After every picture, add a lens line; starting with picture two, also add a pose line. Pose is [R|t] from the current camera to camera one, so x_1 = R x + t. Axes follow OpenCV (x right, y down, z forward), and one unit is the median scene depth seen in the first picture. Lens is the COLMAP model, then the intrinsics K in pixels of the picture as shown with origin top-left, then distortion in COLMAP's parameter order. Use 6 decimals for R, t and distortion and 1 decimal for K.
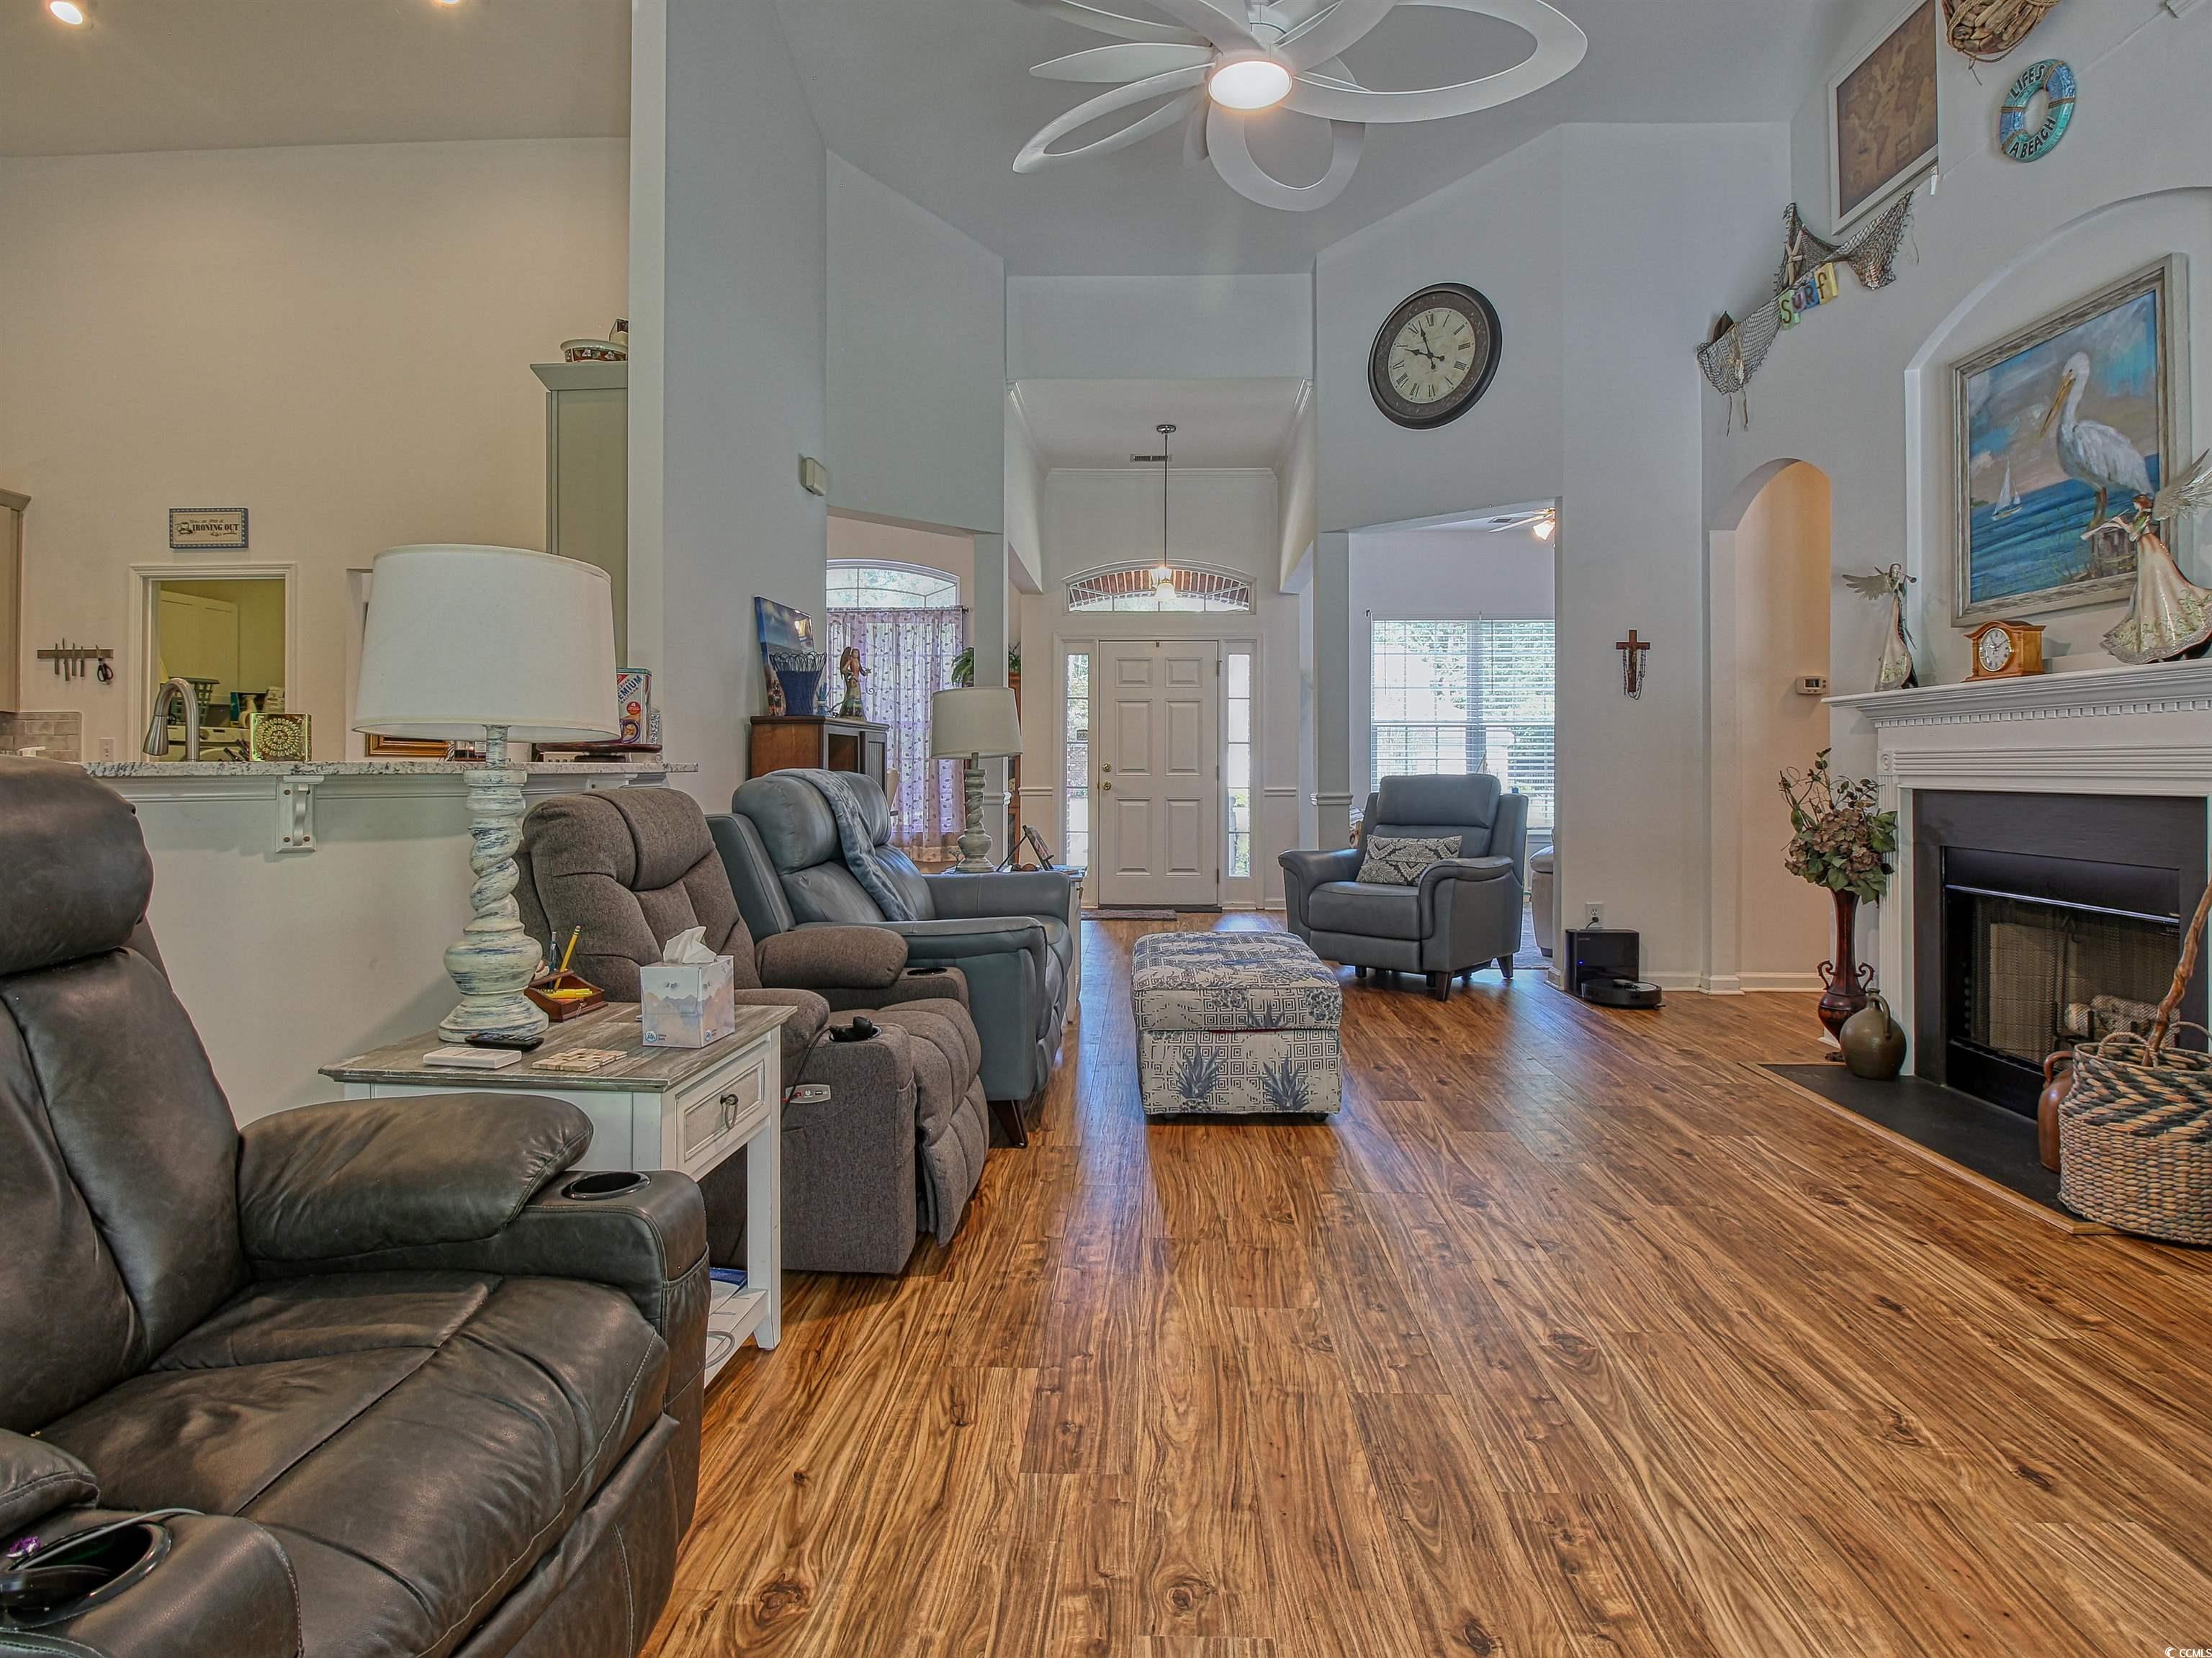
lens RADIAL K [[1160.9, 0, 1104.2], [0, 1160.9, 753.8], [0, 0, 1]] dist [0.001210, -0.014943]
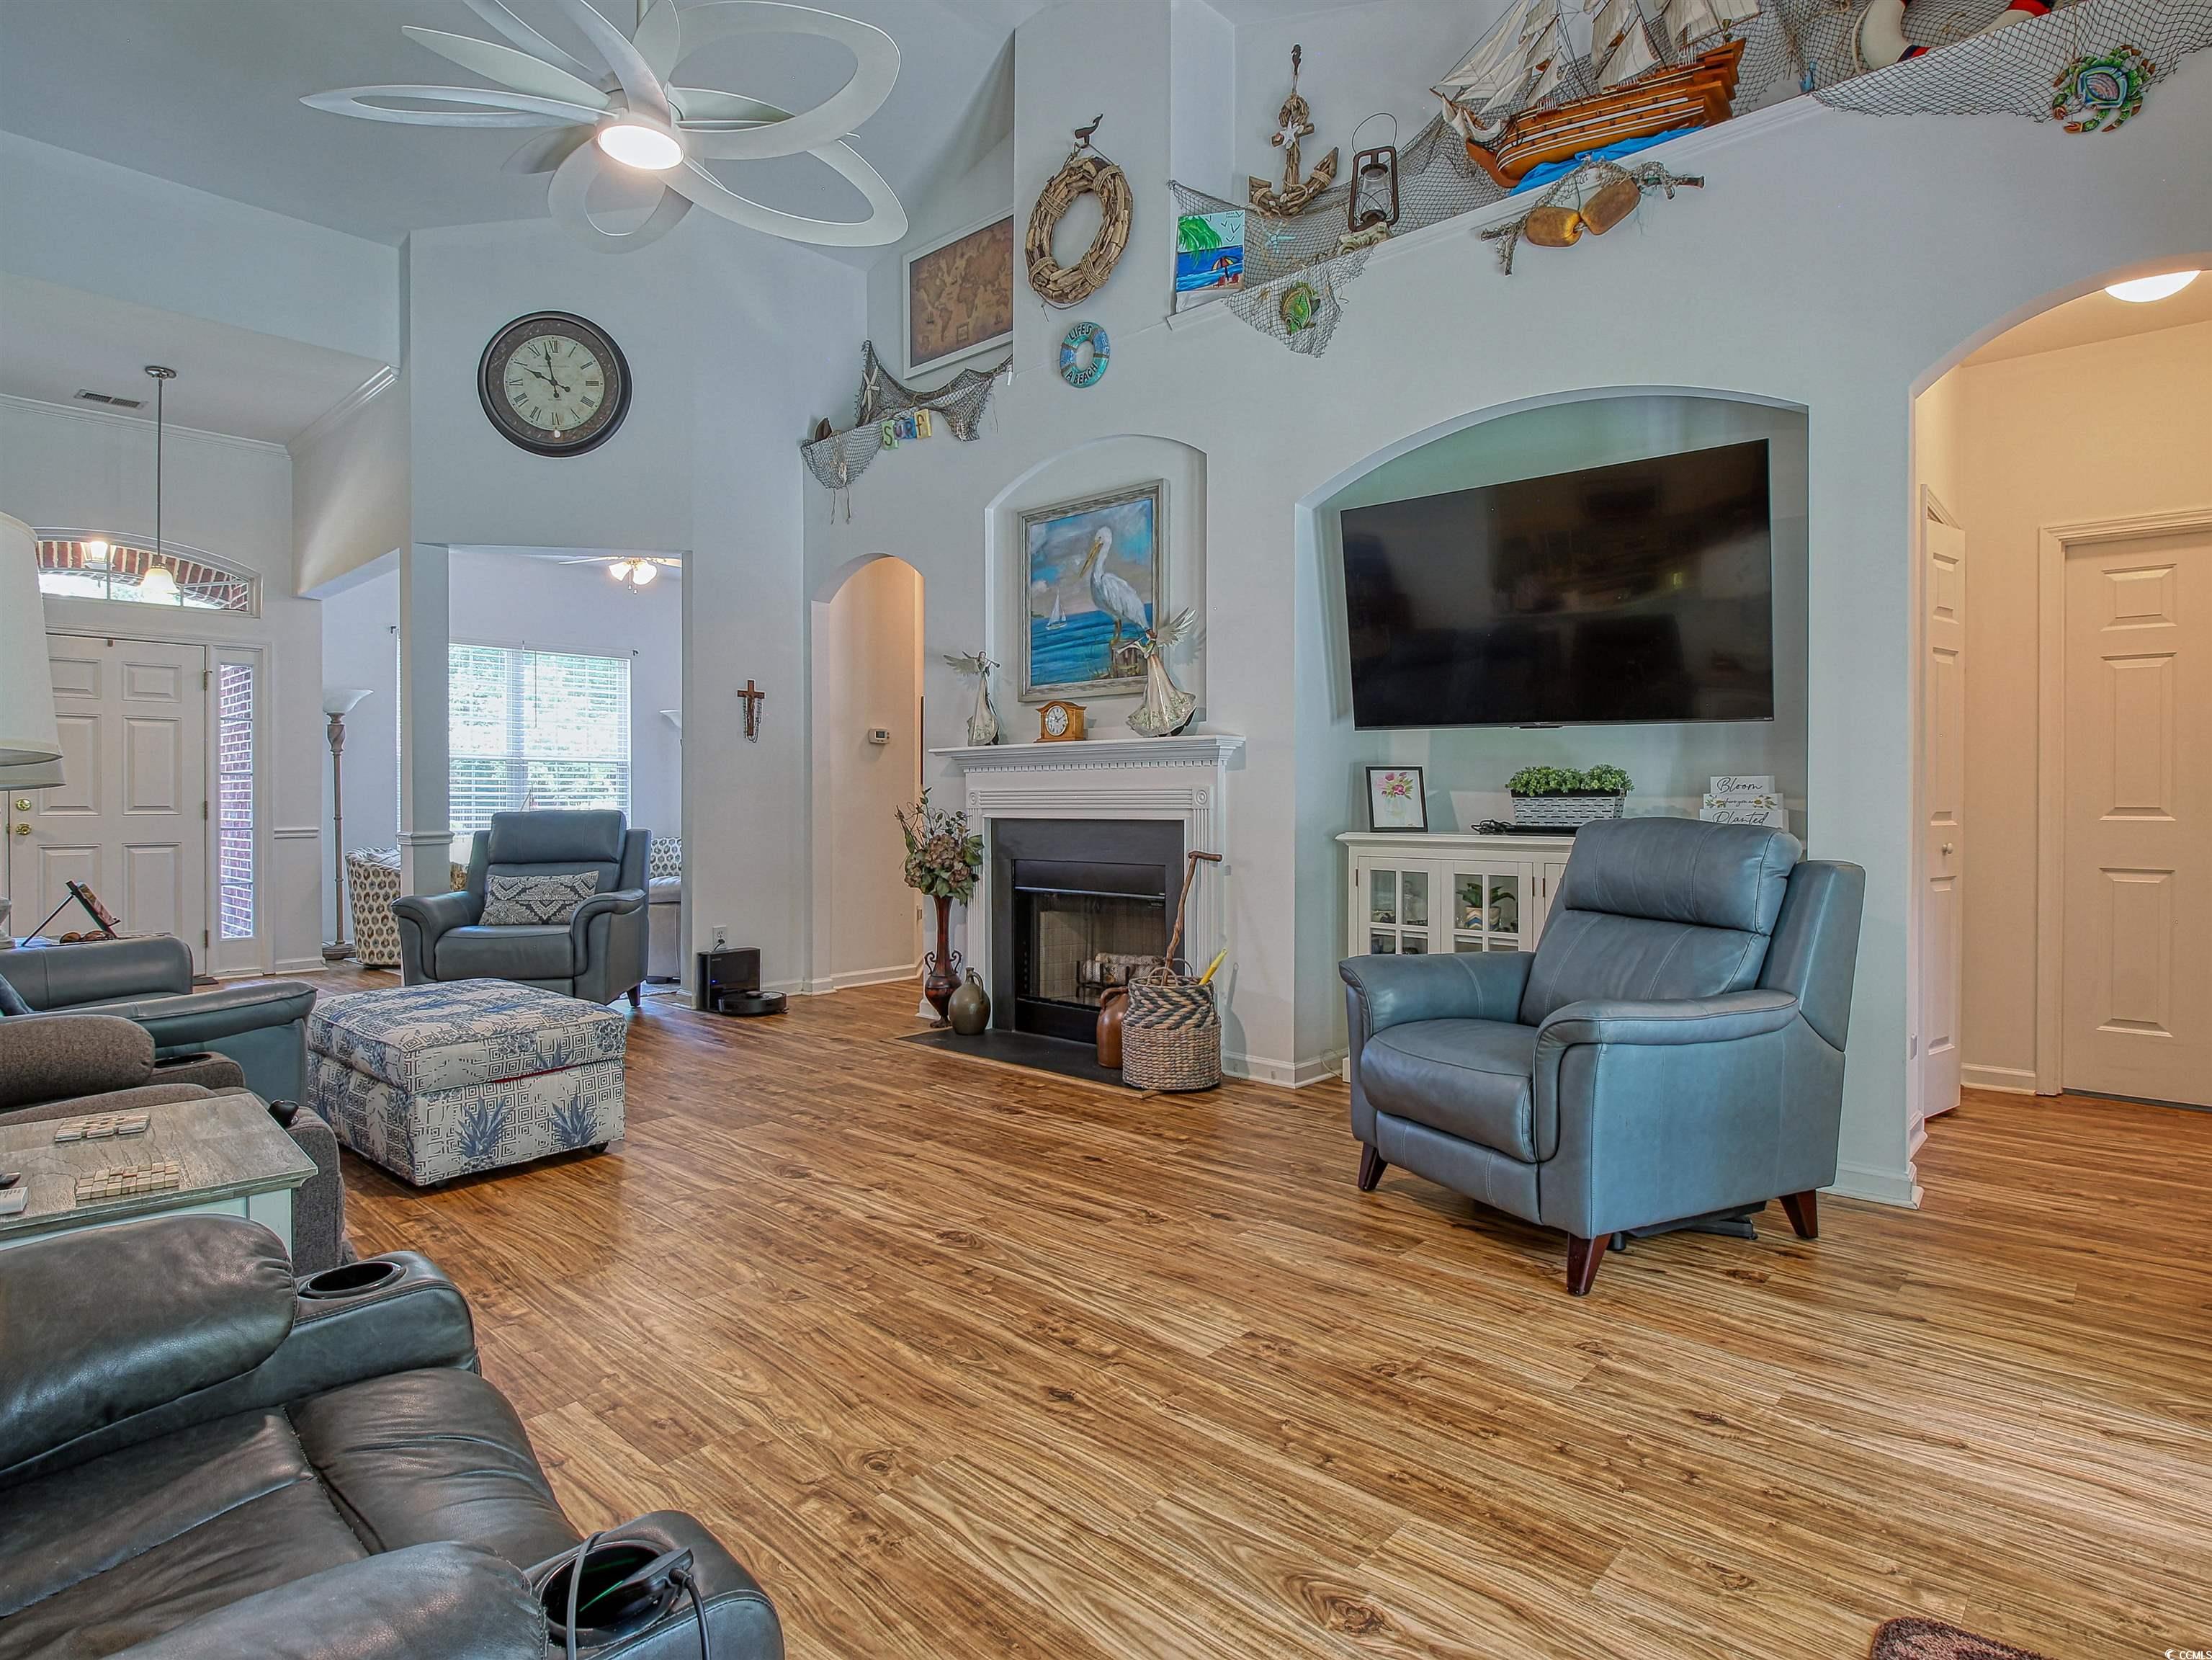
lens RADIAL K [[1183.1, 0, 1113.1], [0, 1183.1, 802.7], [0, 0, 1]] dist [-0.017162, -0.001473]
pose [[0.639803, -0.001859, 0.768536, -0.307699], [-0.006926, 0.999943, 0.008184, -0.000489], [-0.768508, -0.010559, 0.639754, -0.001432]]
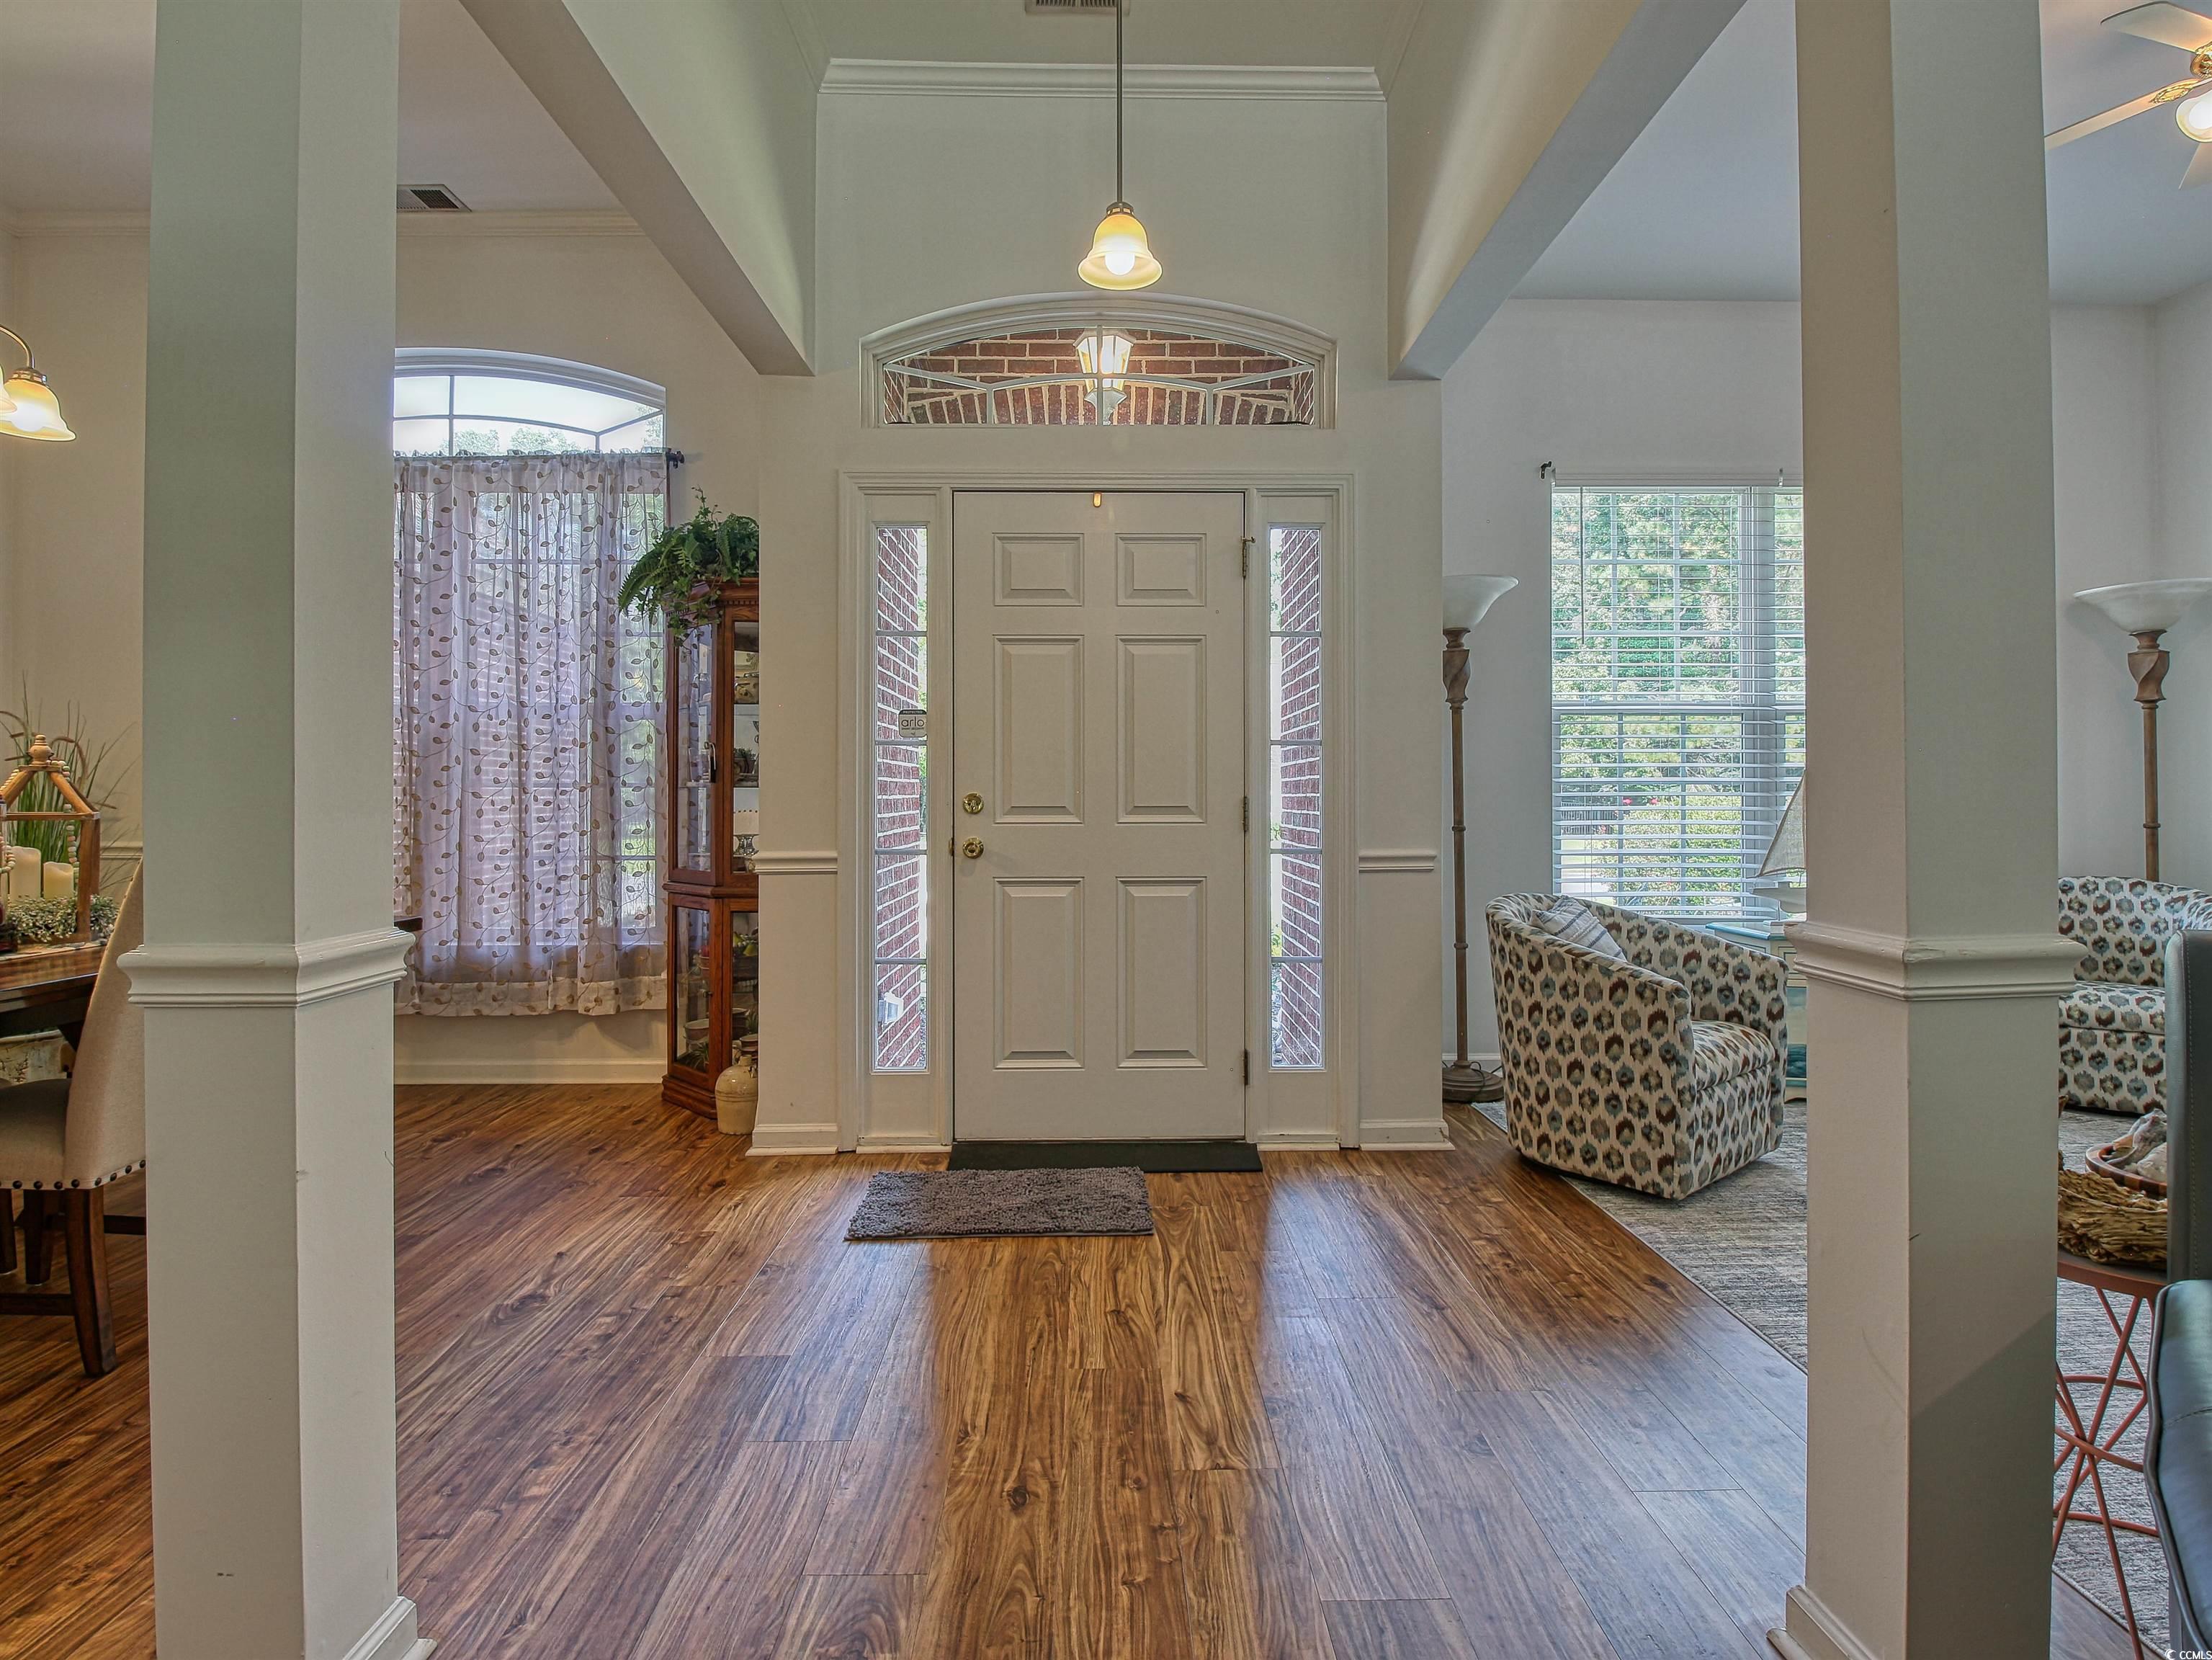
lens RADIAL K [[1183.1, 0, 1113.1], [0, 1183.1, 802.7], [0, 0, 1]] dist [-0.017162, -0.001473]
pose [[0.998255, -0.003226, 0.058962, 0.067476], [0.002243, 0.999857, 0.016736, 0.011958], [-0.059008, -0.016574, 0.998120, 1.472751]]
